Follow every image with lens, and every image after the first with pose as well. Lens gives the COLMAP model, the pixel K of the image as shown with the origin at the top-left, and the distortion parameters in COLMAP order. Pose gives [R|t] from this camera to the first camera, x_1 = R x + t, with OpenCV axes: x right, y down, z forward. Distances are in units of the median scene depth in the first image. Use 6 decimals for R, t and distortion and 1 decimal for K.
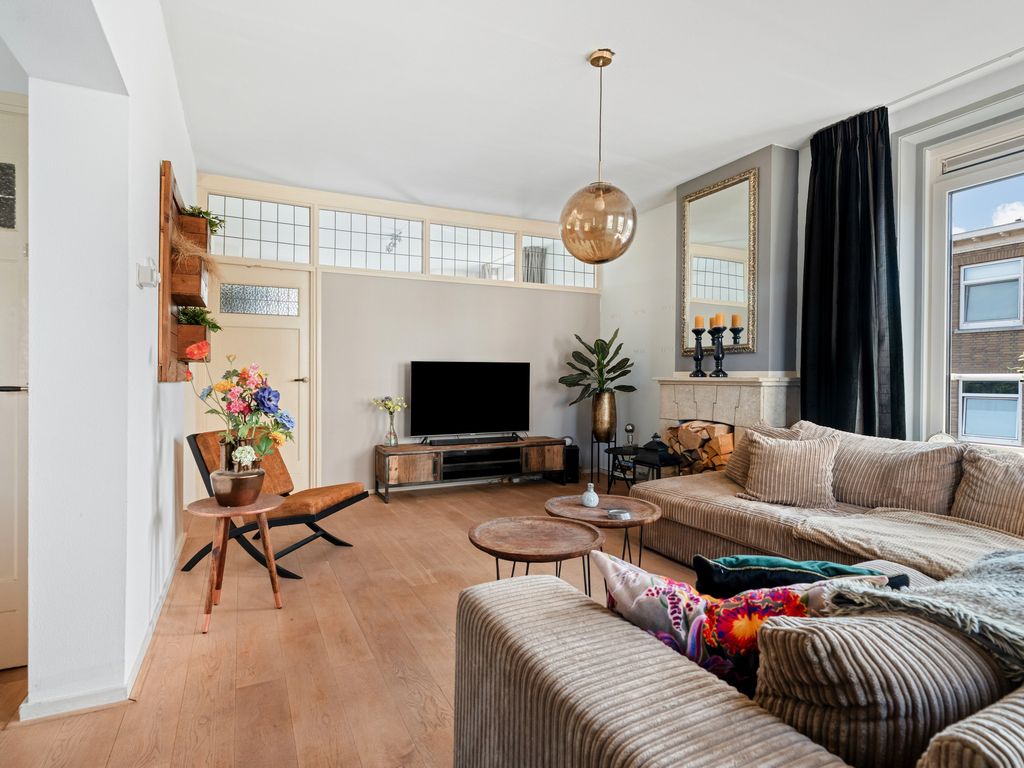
lens RADIAL K [[543.6, 0, 498.6], [0, 543.6, 385.5], [0, 0, 1]] dist [-0.002326, 0.002835]
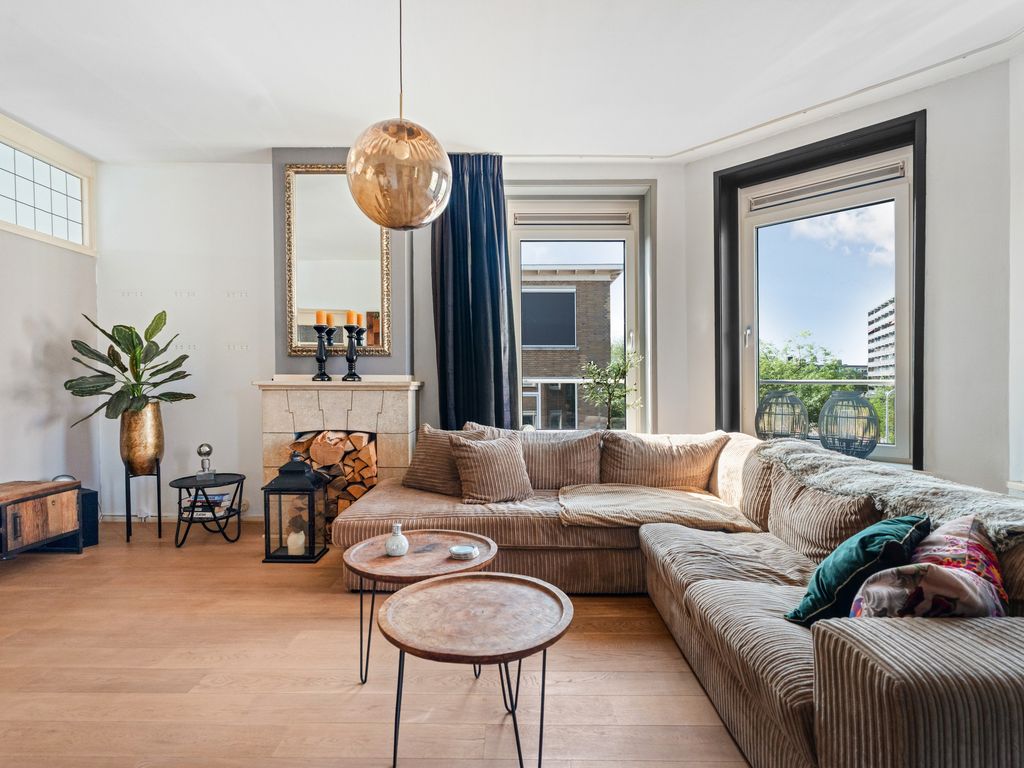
lens RADIAL K [[543.6, 0, 516.6], [0, 543.6, 391.6], [0, 0, 1]] dist [-0.002326, 0.002835]
pose [[0.438598, -0.016146, 0.898538, -0.271952], [0.013035, 0.999848, 0.011604, -0.004537], [-0.898589, 0.006623, 0.438741, 0.337407]]
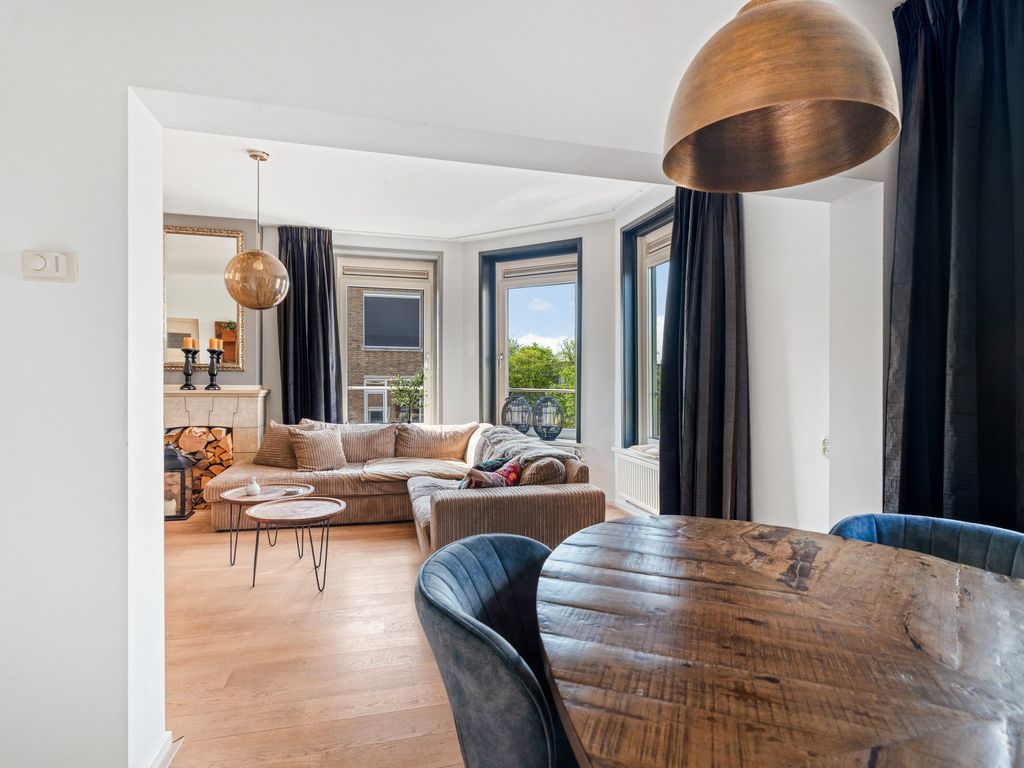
lens RADIAL K [[543.6, 0, 518.9], [0, 543.6, 379.1], [0, 0, 1]] dist [-0.002326, 0.002835]
pose [[0.191580, -0.001405, 0.981476, -0.632856], [0.007679, 0.999971, -0.000068, -0.032426], [-0.981447, 0.007549, 0.191585, 0.079735]]
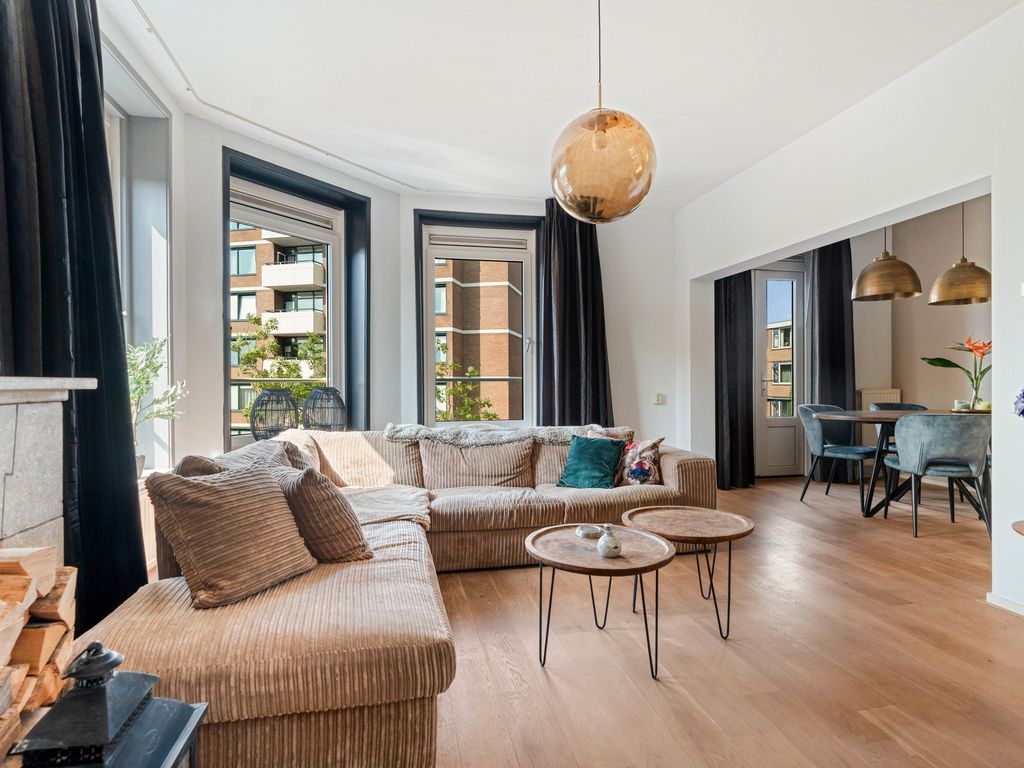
lens RADIAL K [[543.6, 0, 520.6], [0, 543.6, 382.5], [0, 0, 1]] dist [-0.002326, 0.002835]
pose [[-0.977222, 0.007392, 0.212090, 0.087137], [0.010324, 0.999866, 0.012720, -0.011221], [-0.211967, 0.014620, -0.977167, 1.115892]]
